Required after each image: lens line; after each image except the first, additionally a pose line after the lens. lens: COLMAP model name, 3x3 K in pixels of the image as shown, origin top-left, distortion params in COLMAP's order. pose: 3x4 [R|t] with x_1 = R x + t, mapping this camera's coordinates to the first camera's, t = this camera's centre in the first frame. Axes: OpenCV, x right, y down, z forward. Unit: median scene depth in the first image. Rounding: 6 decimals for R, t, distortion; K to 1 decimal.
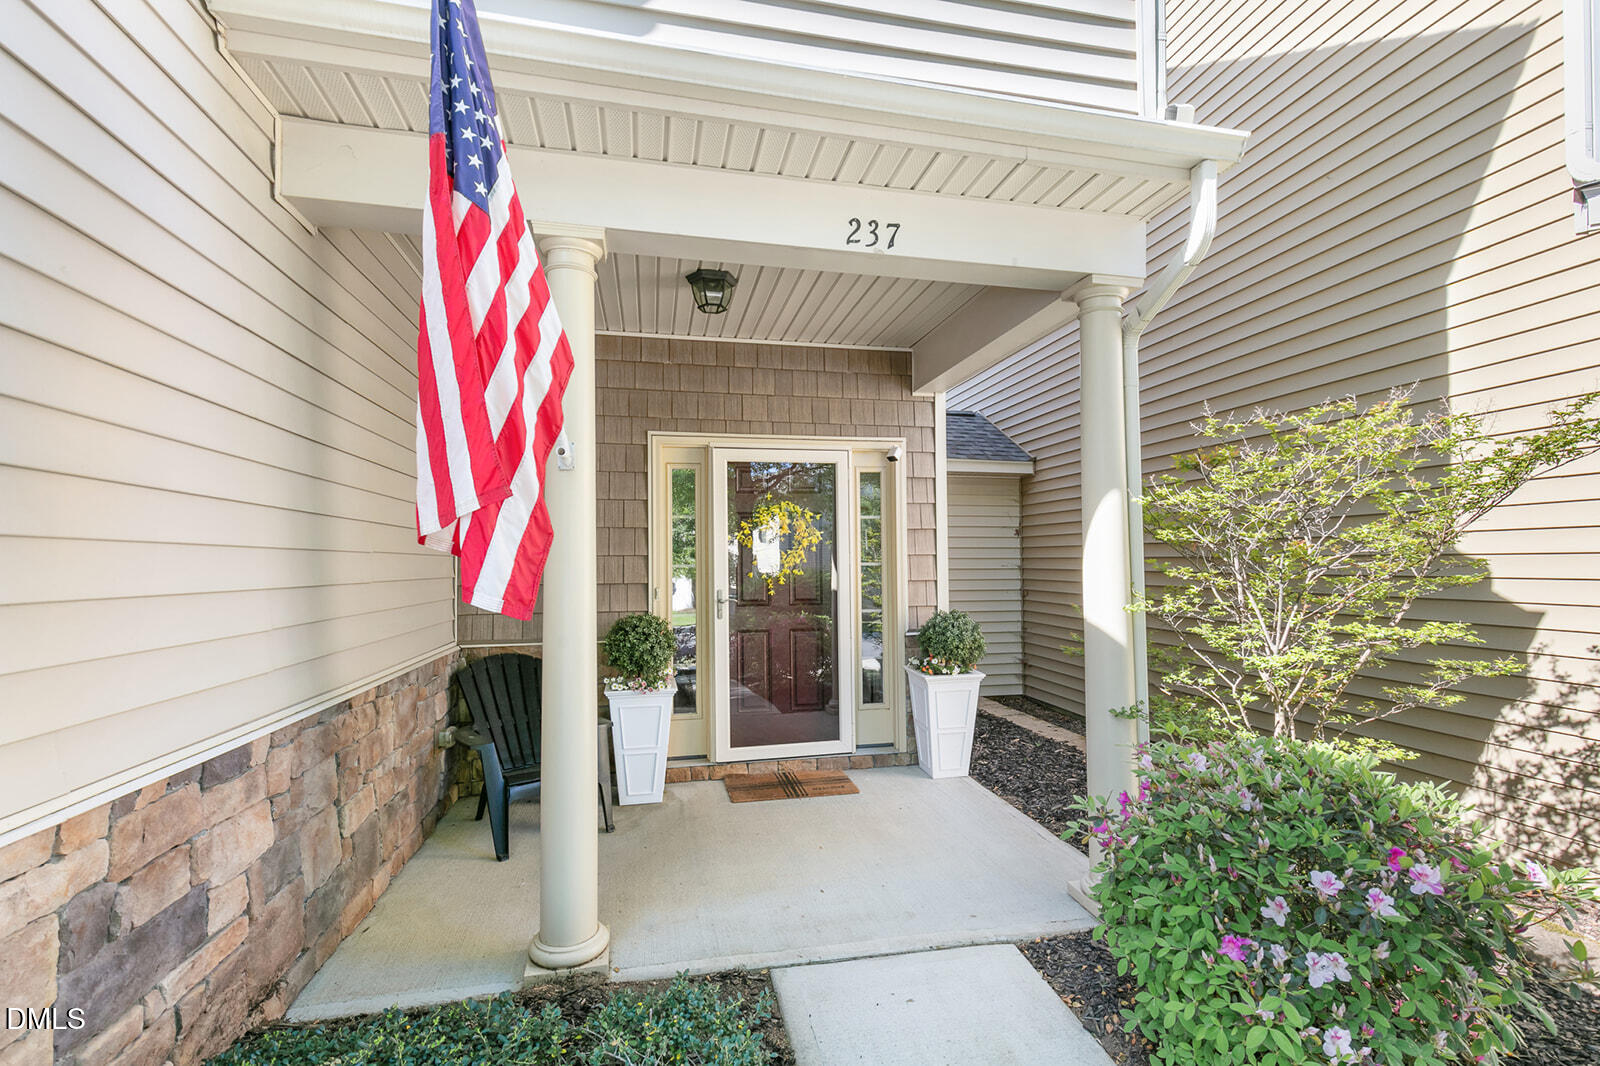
lens RADIAL K [[723.1, 0, 801.3], [0, 723.1, 550.5], [0, 0, 1]] dist [-0.001330, -0.000611]
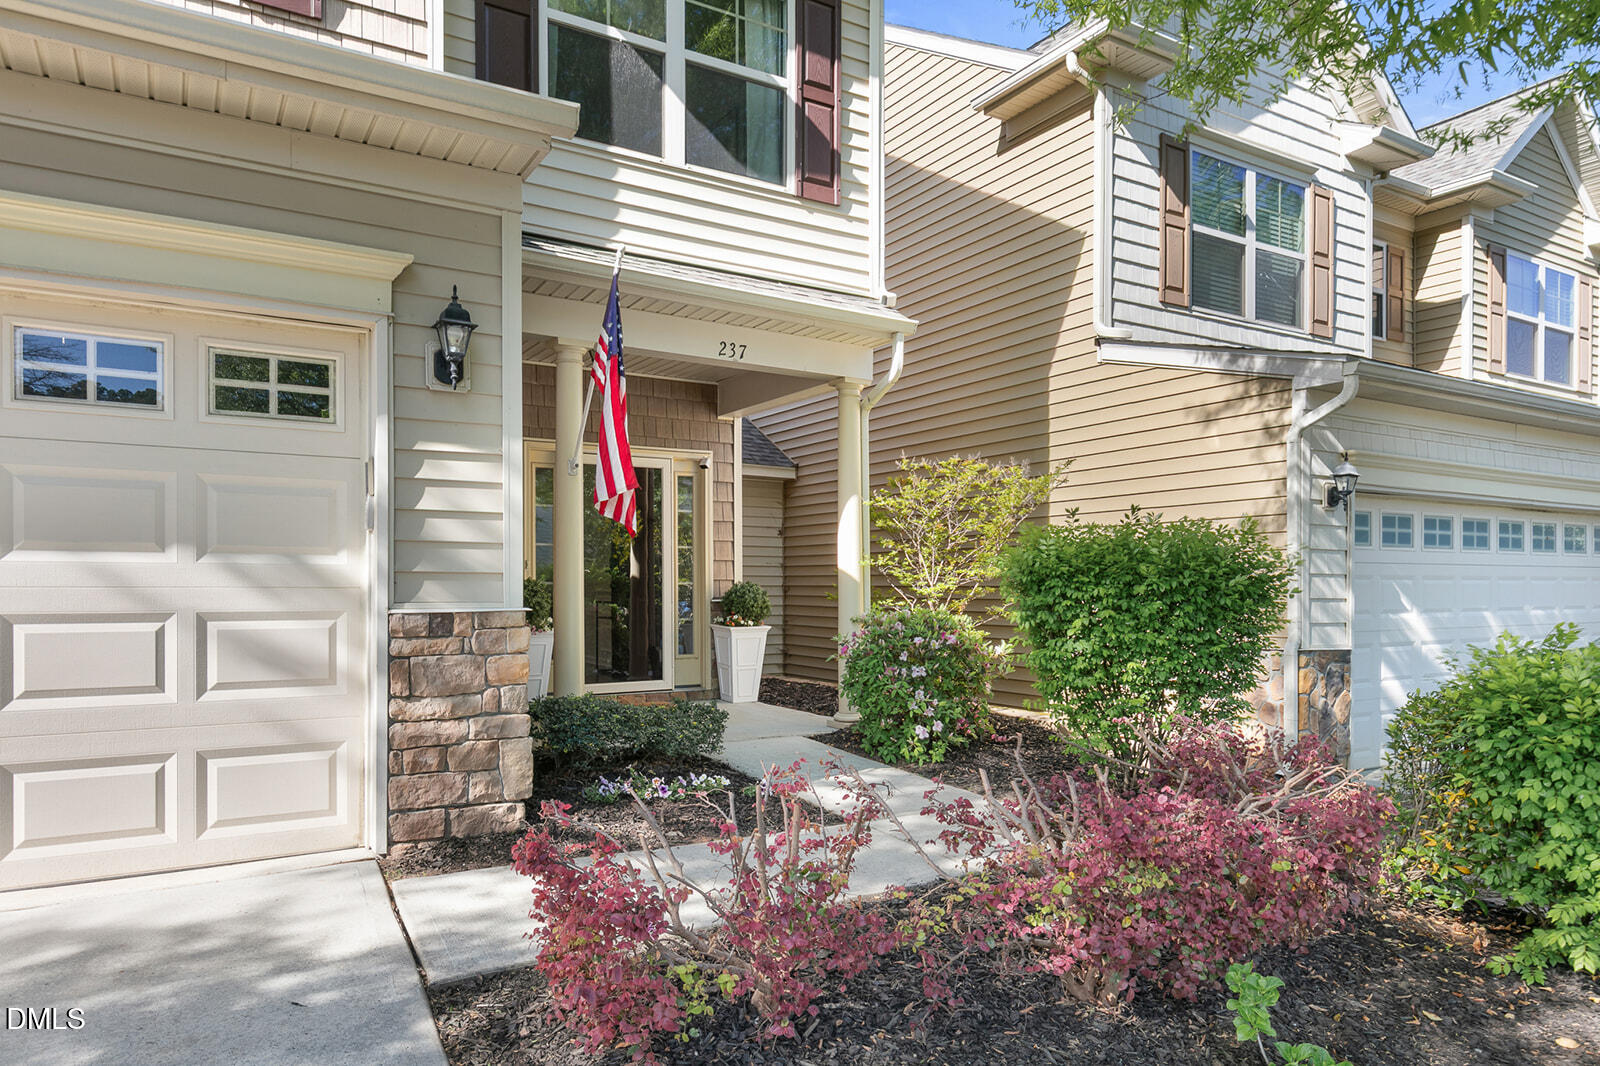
lens RADIAL K [[1022.1, 0, 795.2], [0, 1022.1, 604.0], [0, 0, 1]] dist [-0.001032, -0.000653]
pose [[0.945260, 0.002024, 0.326312, -0.336517], [-0.012352, 0.999486, 0.029582, 0.068261], [-0.326085, -0.031993, 0.944799, -0.854798]]
